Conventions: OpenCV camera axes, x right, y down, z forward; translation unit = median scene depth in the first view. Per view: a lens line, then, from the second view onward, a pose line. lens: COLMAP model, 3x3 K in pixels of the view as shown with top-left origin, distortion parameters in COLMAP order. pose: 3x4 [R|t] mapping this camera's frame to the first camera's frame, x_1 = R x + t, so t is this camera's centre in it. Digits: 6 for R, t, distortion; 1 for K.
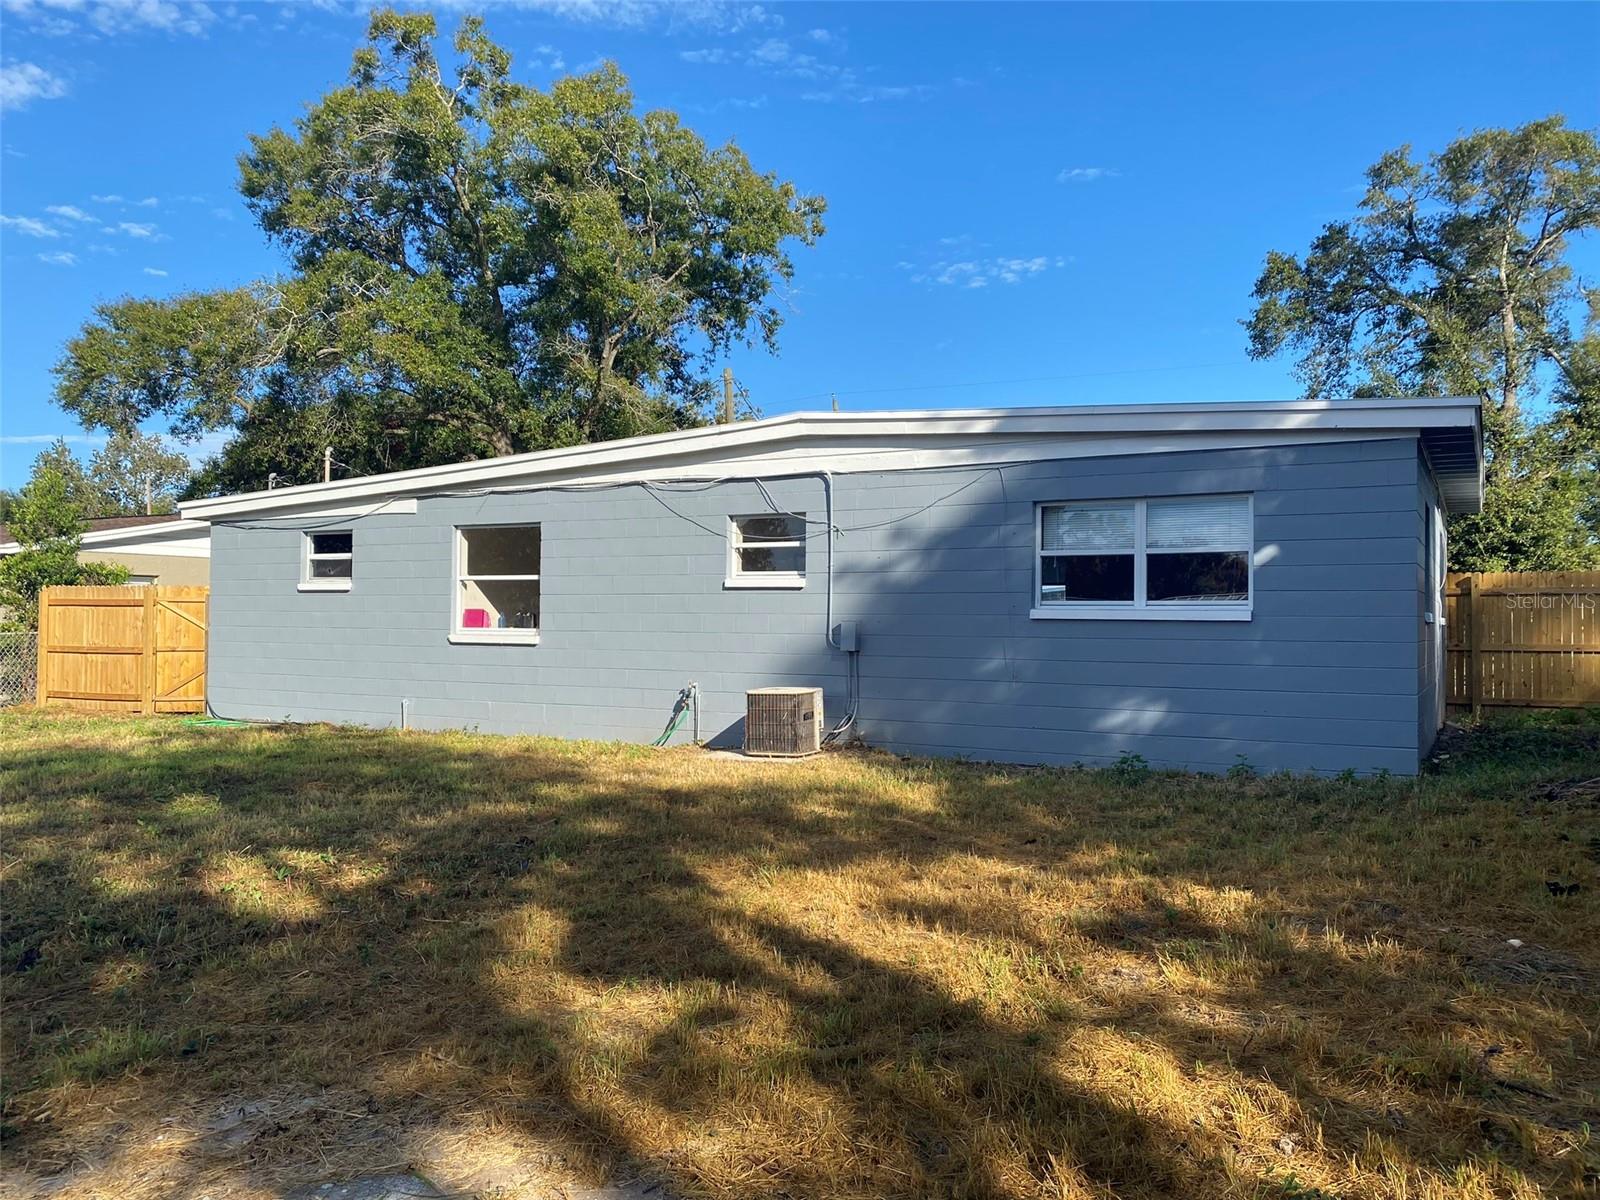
lens RADIAL K [[1224.8, 0, 800.0], [0, 1224.8, 600.0], [0, 0, 1]] dist [0.032383, -0.042722]
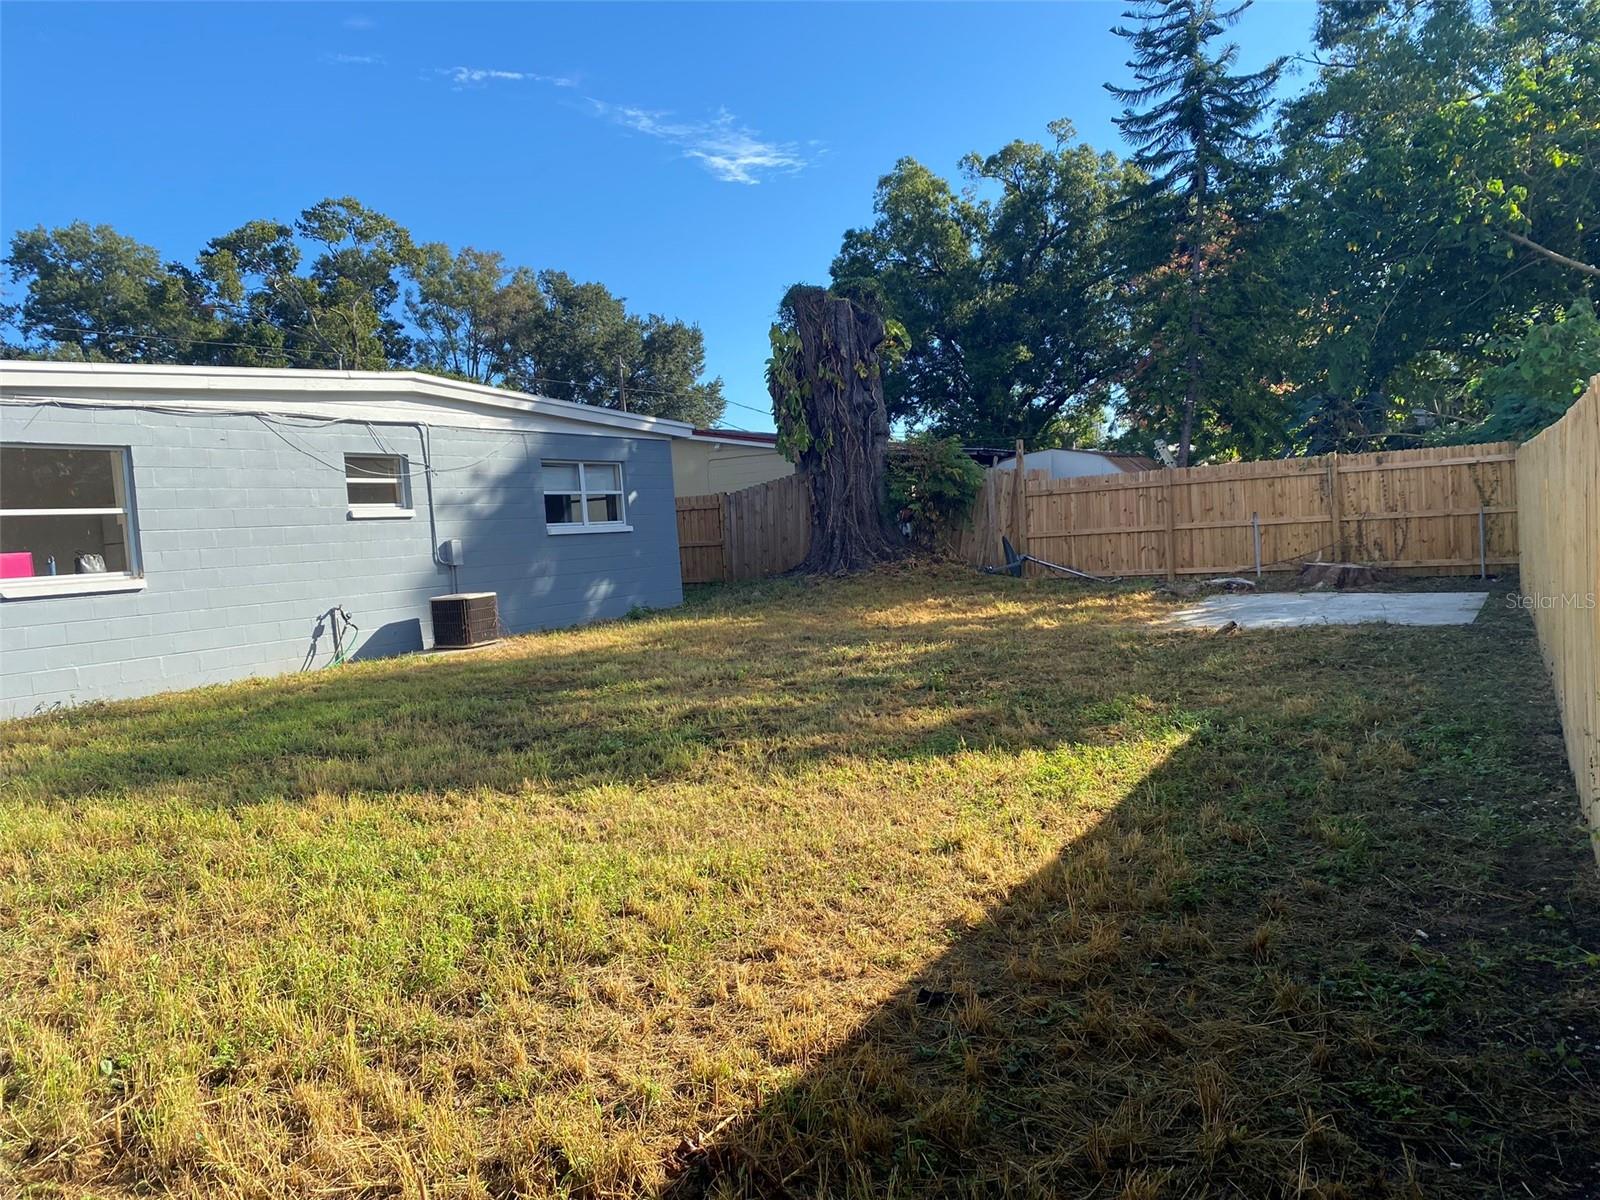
lens RADIAL K [[1215.0, 0, 824.4], [0, 1215.0, 588.4], [0, 0, 1]] dist [0.031192, -0.026014]
pose [[0.006735, -0.052960, 0.998574, -1.161923], [0.051135, 0.997308, 0.052548, 0.017202], [-0.998669, 0.050709, 0.009425, 0.565563]]
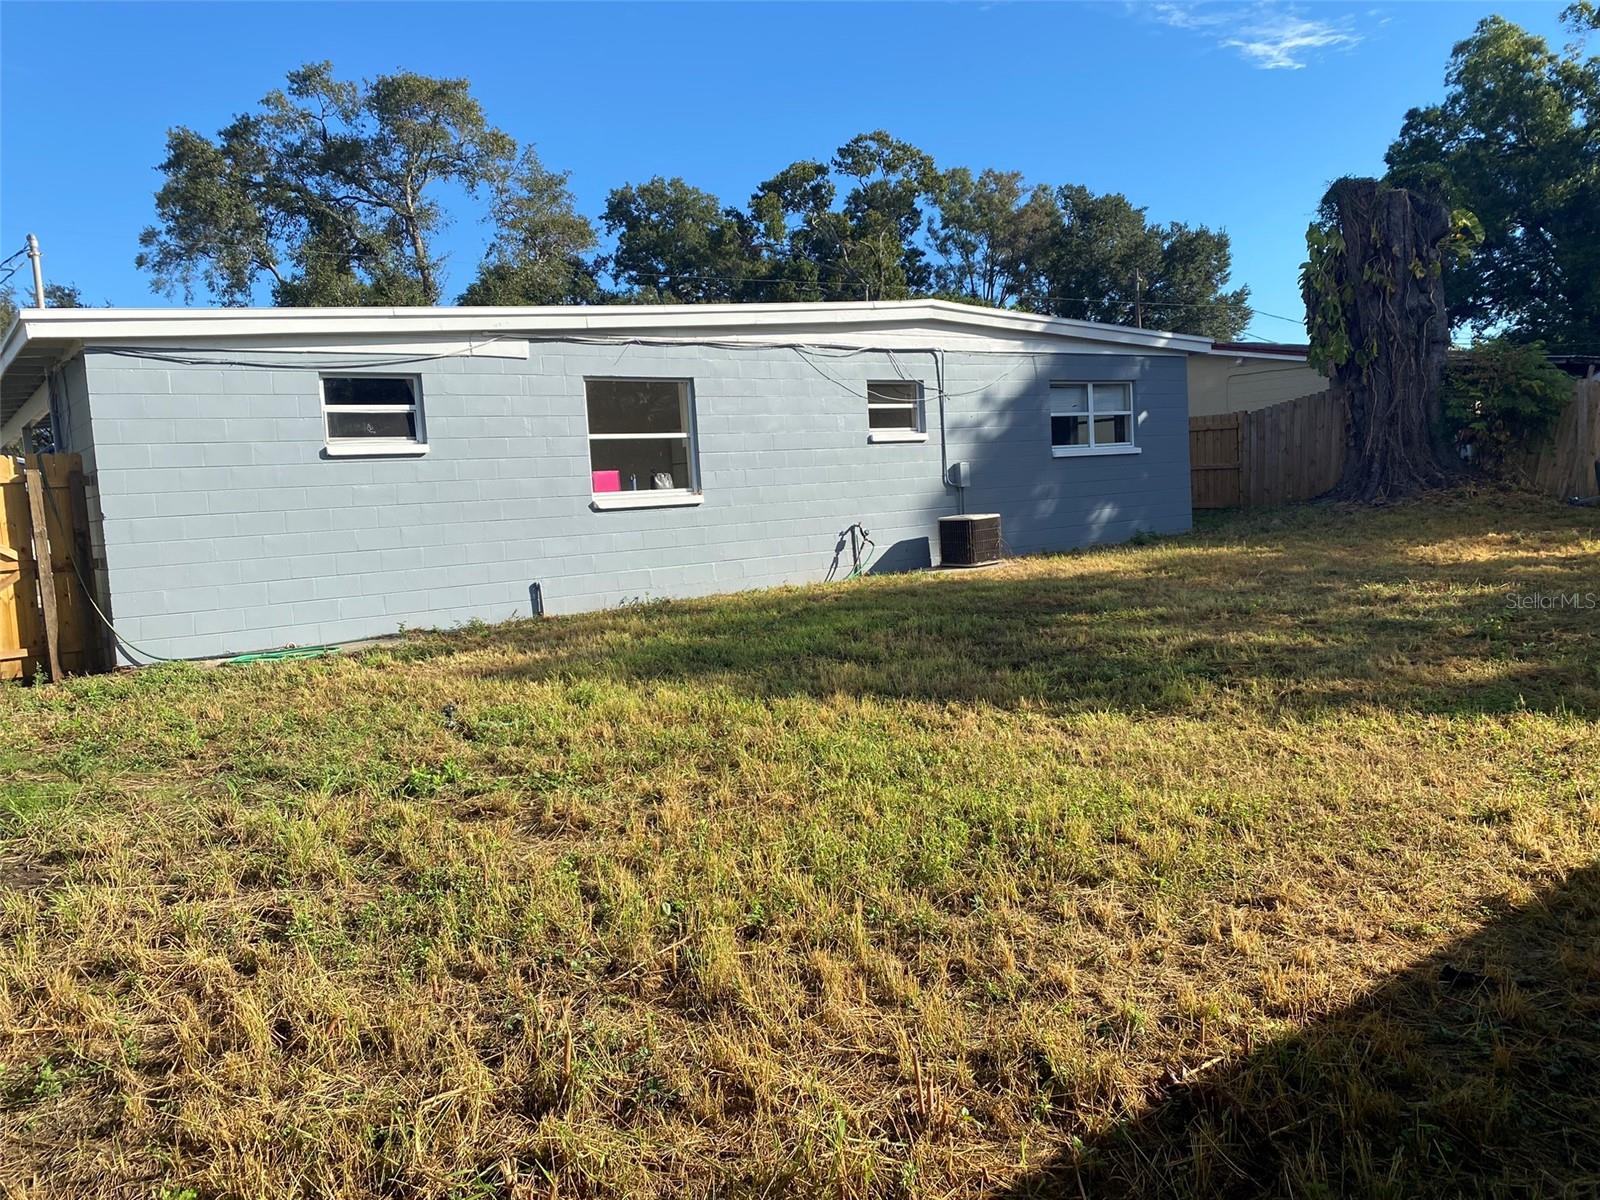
lens RADIAL K [[1224.8, 0, 800.0], [0, 1224.8, 600.0], [0, 0, 1]] dist [0.032383, -0.042722]
pose [[0.420604, -0.112088, 0.900293, -1.177583], [0.043427, 0.993689, 0.103427, 0.016956], [-0.906204, -0.004405, 0.422817, 0.559037]]
